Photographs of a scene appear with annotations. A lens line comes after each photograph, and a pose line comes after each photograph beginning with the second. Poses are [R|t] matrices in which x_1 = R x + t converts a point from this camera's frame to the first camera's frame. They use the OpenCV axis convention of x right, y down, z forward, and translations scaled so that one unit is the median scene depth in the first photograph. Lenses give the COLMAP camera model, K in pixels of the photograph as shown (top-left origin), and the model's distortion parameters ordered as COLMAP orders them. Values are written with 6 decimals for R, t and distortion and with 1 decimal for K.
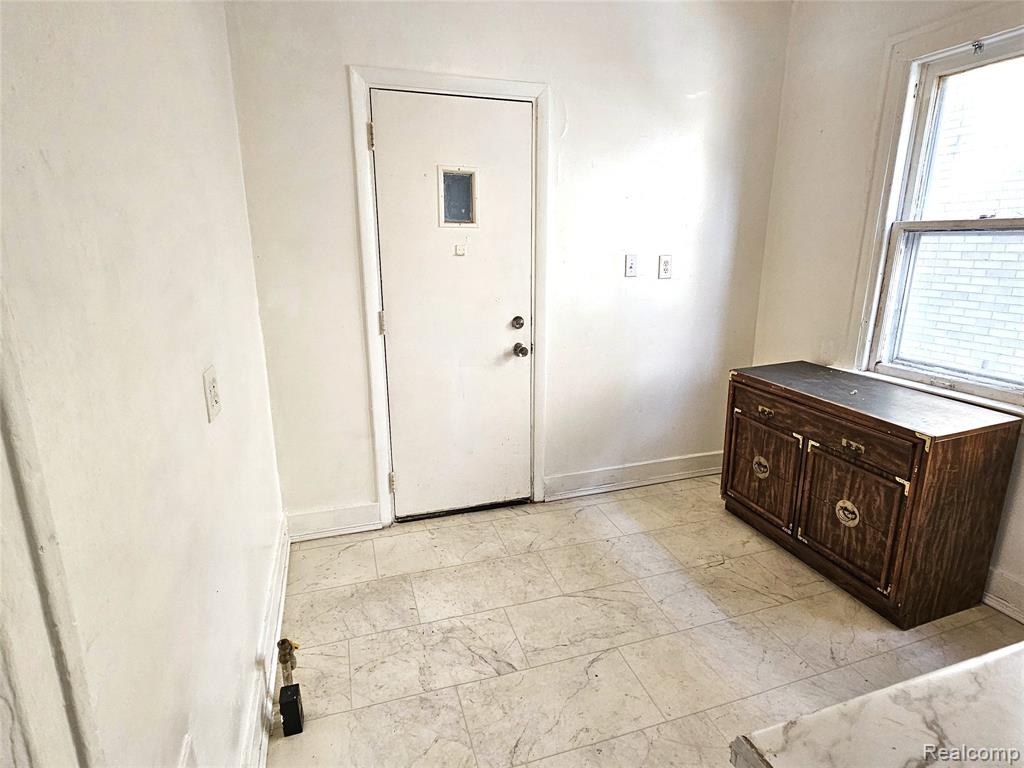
lens RADIAL K [[551.4, 0, 514.7], [0, 551.4, 385.0], [0, 0, 1]] dist [-0.004238, -0.000951]
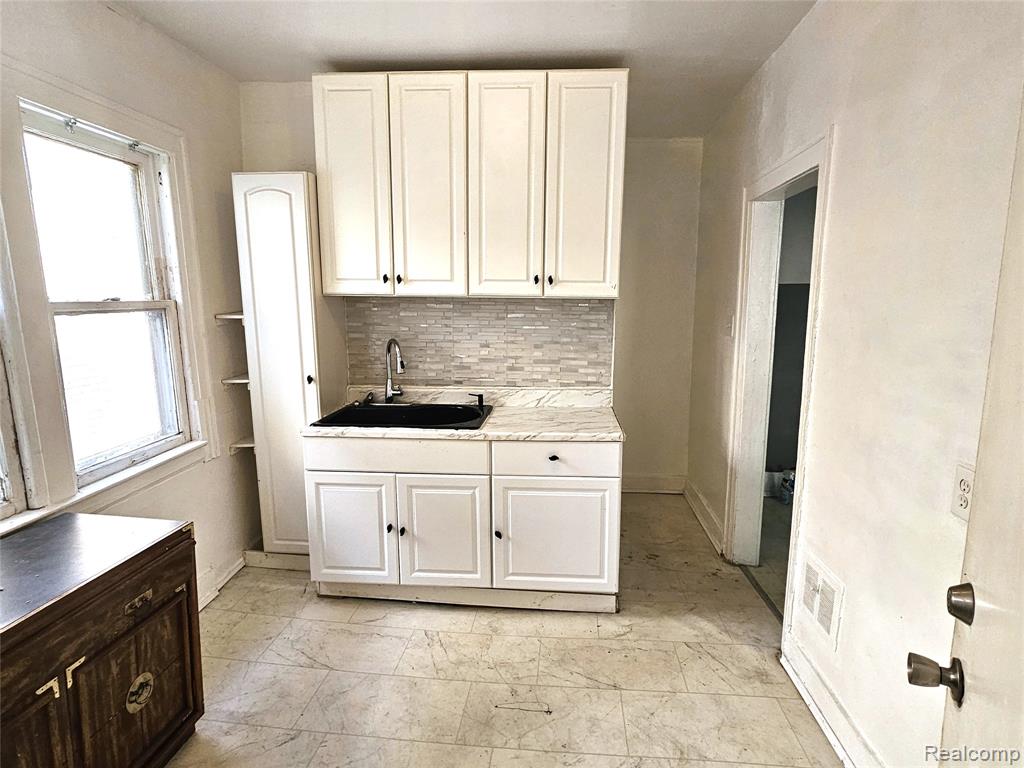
lens RADIAL K [[551.4, 0, 514.6], [0, 551.4, 385.3], [0, 0, 1]] dist [-0.004238, -0.000951]
pose [[-0.915886, -0.056690, 0.397414, -0.112625], [0.107953, 0.918730, 0.379845, -0.327676], [-0.386650, 0.390797, -0.835332, 1.106421]]
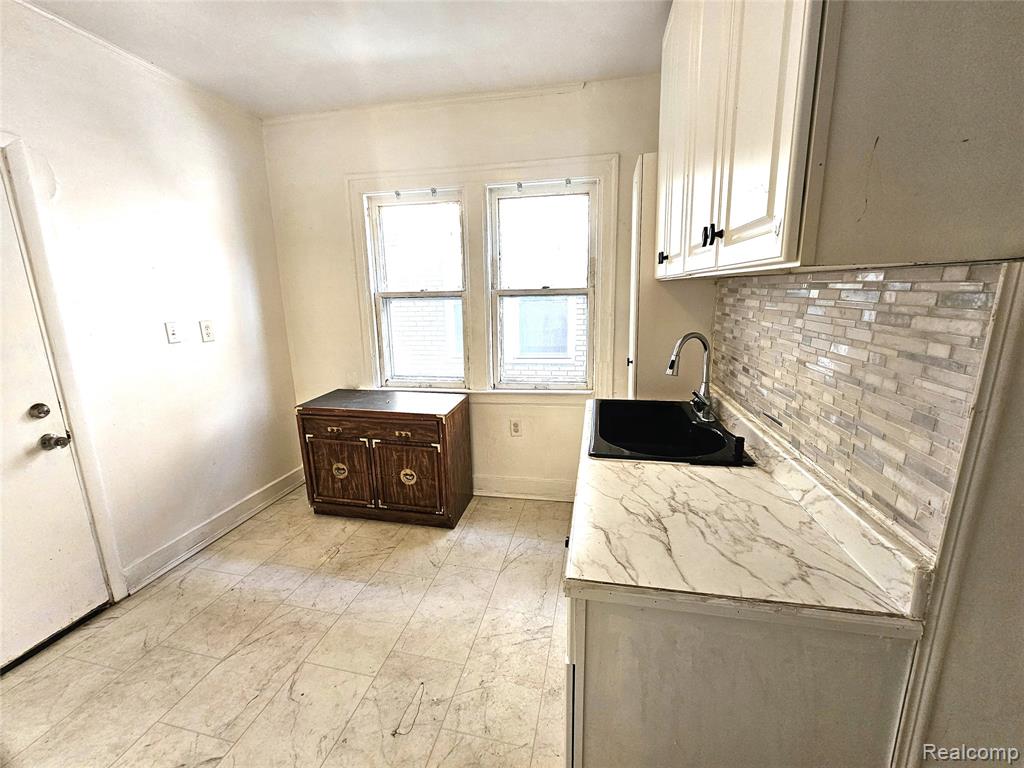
lens RADIAL K [[419.6, 0, 514.2], [0, 419.6, 385.2], [0, 0, 1]] dist [-0.000609, 0.000575]
pose [[0.501267, -0.186793, 0.844891, -0.179486], [0.231773, 0.969727, 0.076883, -0.036573], [-0.833674, 0.157284, 0.529385, 0.066803]]
